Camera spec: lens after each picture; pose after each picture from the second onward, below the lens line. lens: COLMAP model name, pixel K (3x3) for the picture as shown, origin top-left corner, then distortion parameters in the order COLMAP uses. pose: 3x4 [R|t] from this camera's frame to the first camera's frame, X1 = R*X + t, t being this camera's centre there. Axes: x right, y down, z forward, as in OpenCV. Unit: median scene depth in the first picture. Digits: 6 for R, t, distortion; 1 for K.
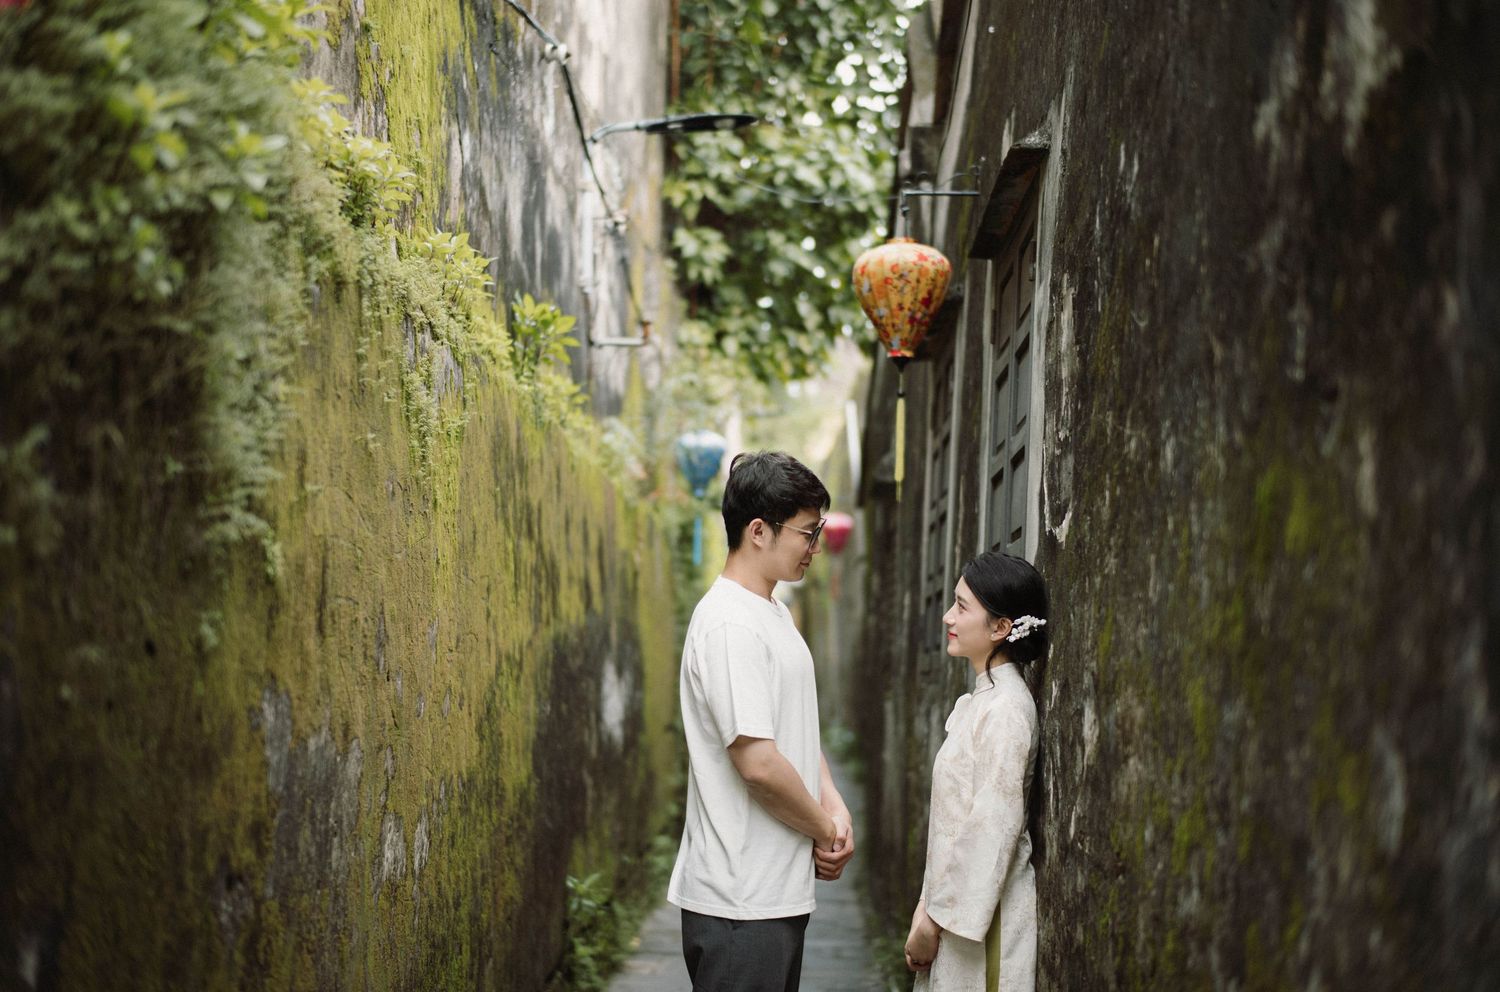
lens RADIAL K [[2147.0, 0, 750.0], [0, 2147.0, 496.0], [0, 0, 1]] dist [0.153575, 0.005493]
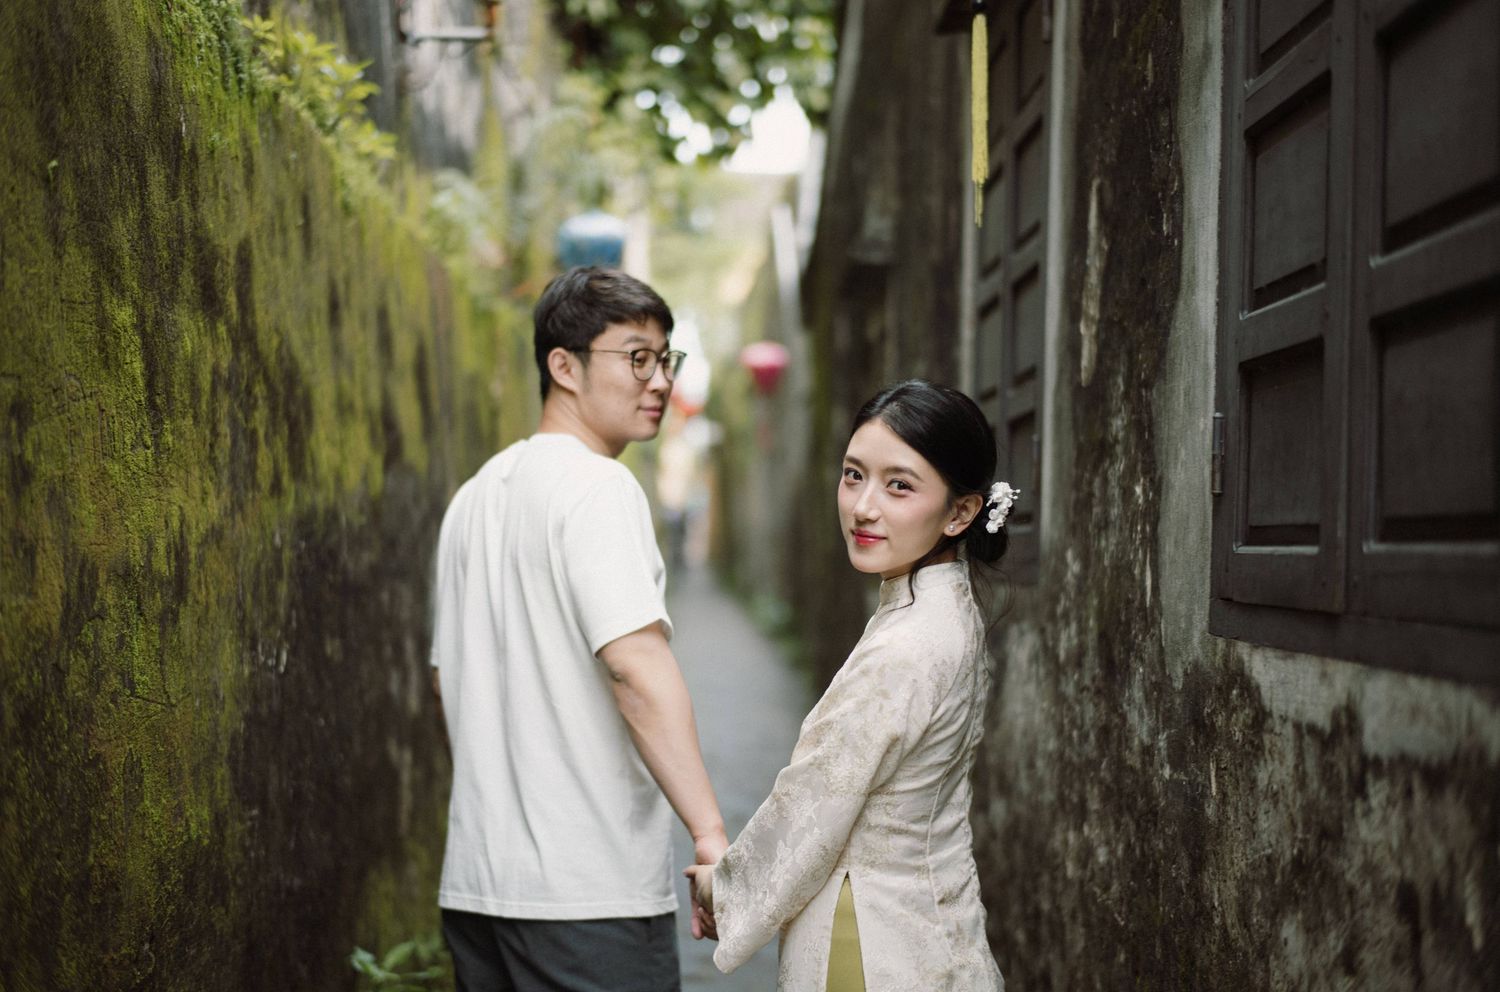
lens RADIAL K [[2147.0, 0, 750.0], [0, 2147.0, 496.0], [0, 0, 1]] dist [0.153575, 0.005493]
pose [[0.998827, -0.022482, 0.042876, -0.004739], [0.019618, 0.997621, 0.066091, 0.027037], [-0.044260, -0.065173, 0.996892, 0.457046]]
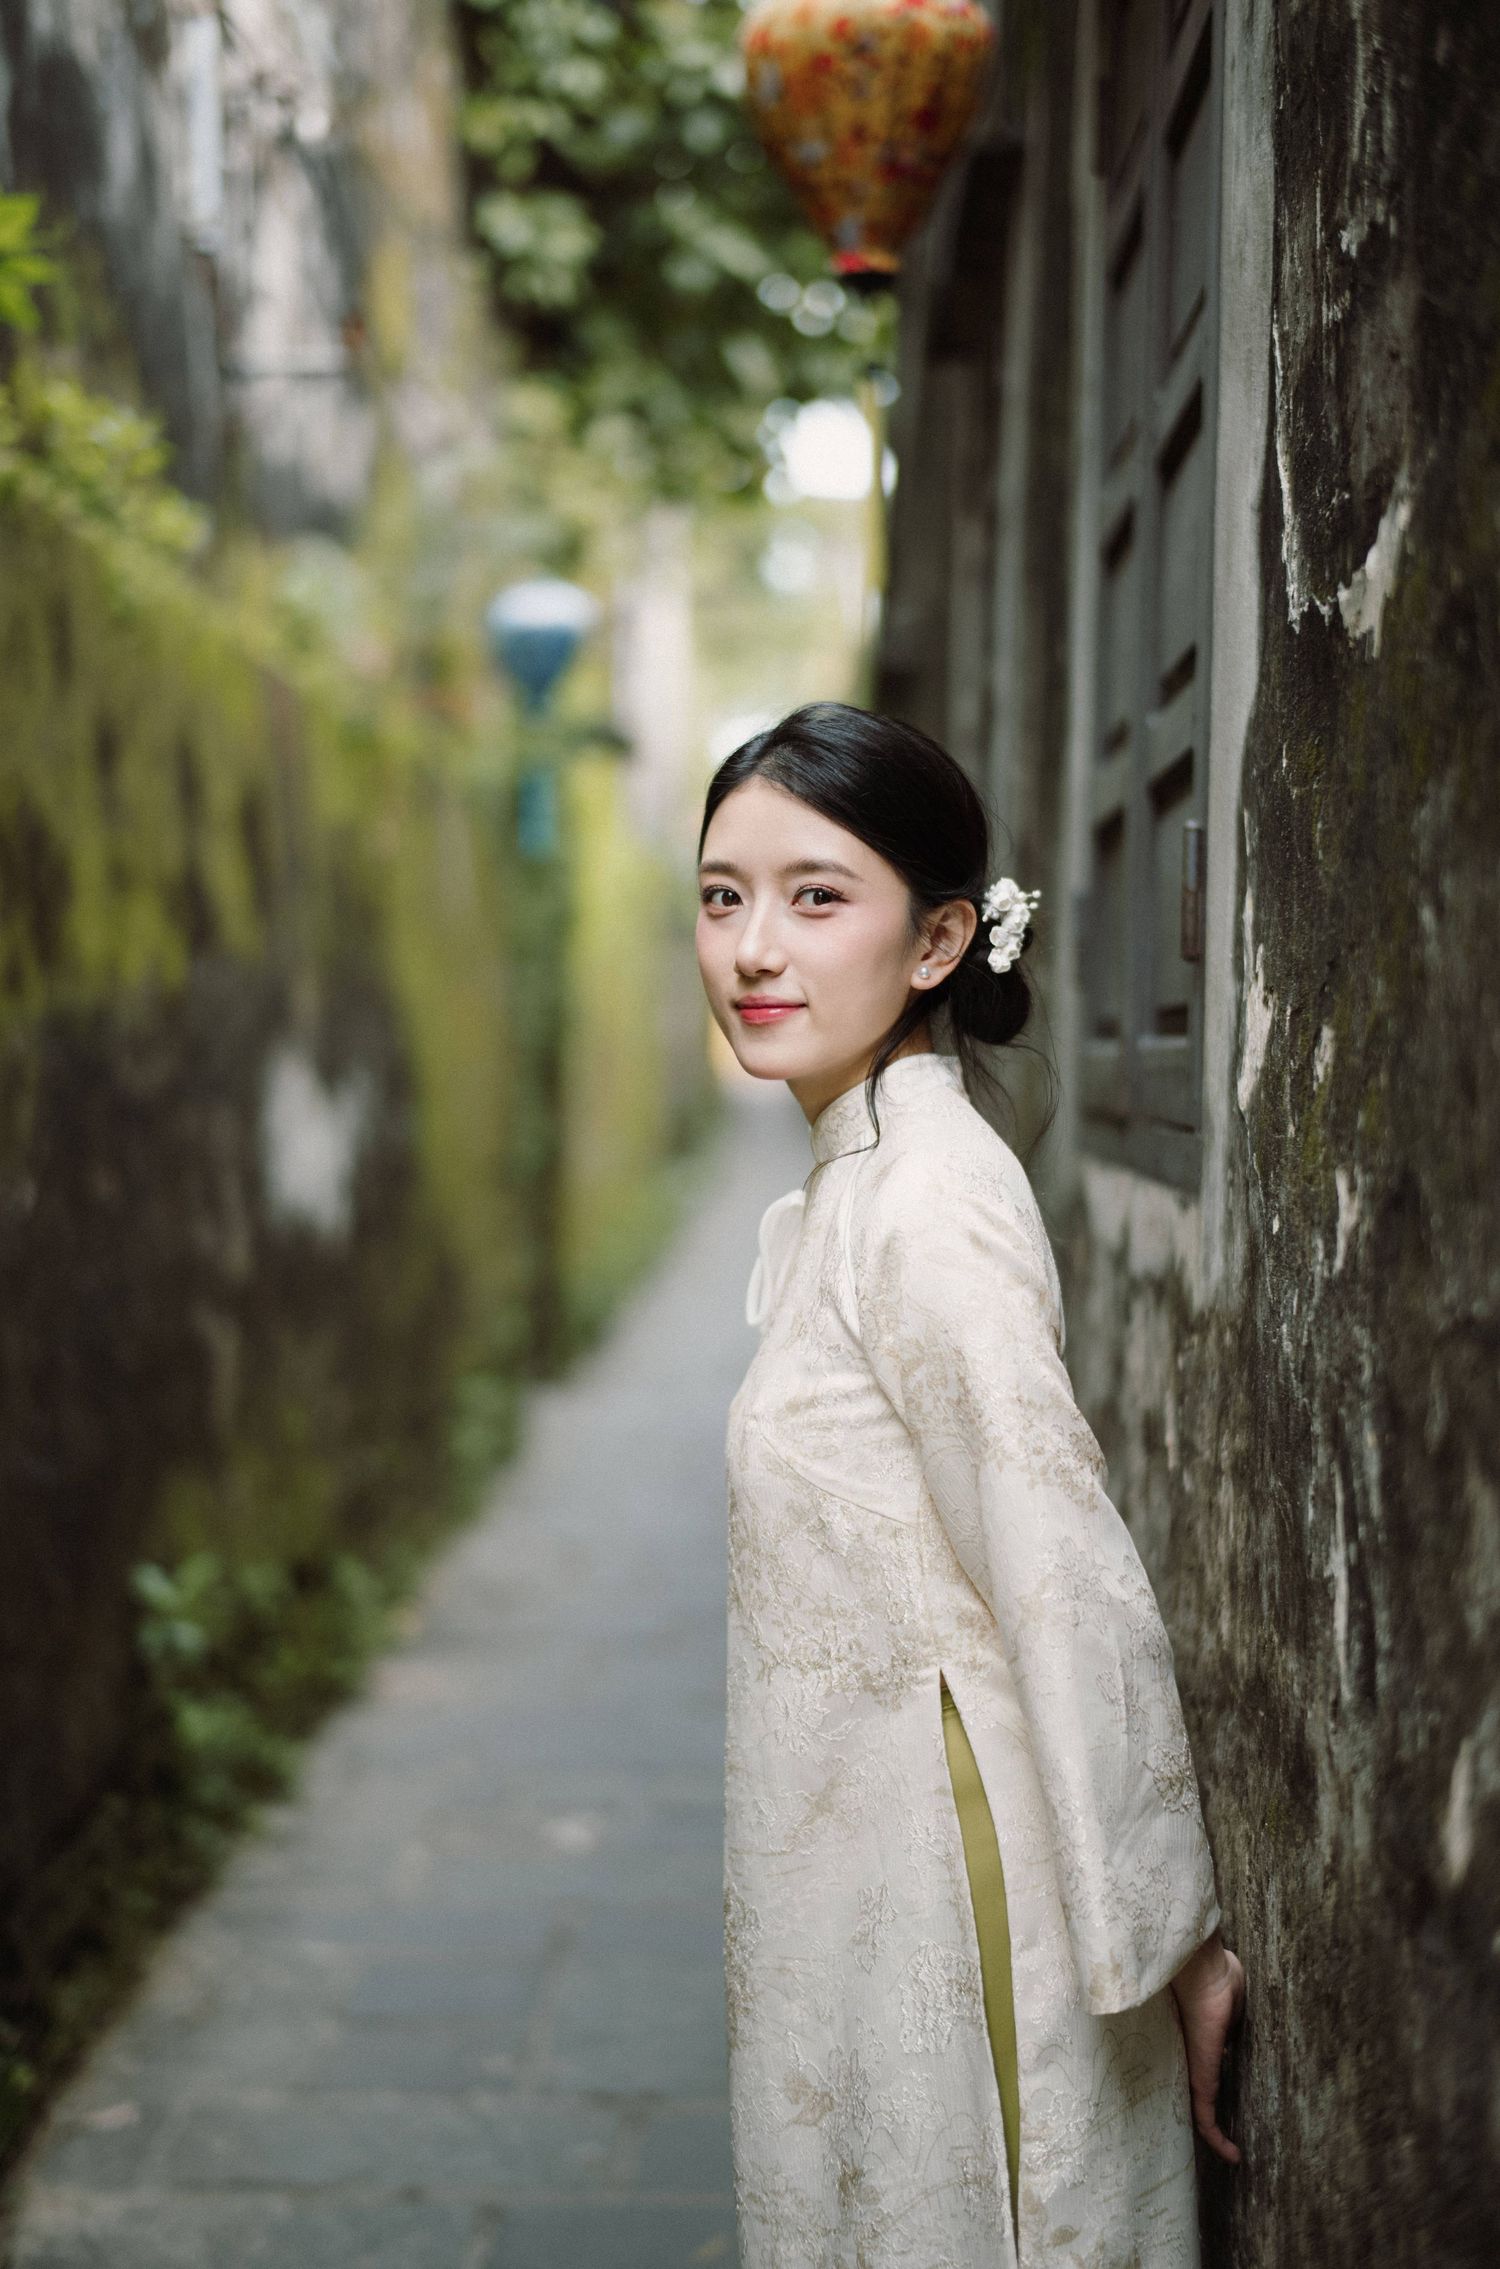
lens RADIAL K [[3272.7, 0, 750.0], [0, 3272.7, 1134.5], [0, 0, 1]] dist [0.095099, -0.728680]
pose [[0.999487, -0.031847, -0.003281, 0.041867], [0.032014, 0.993236, 0.111612, 0.020758], [-0.000296, -0.111660, 0.993746, 0.358782]]
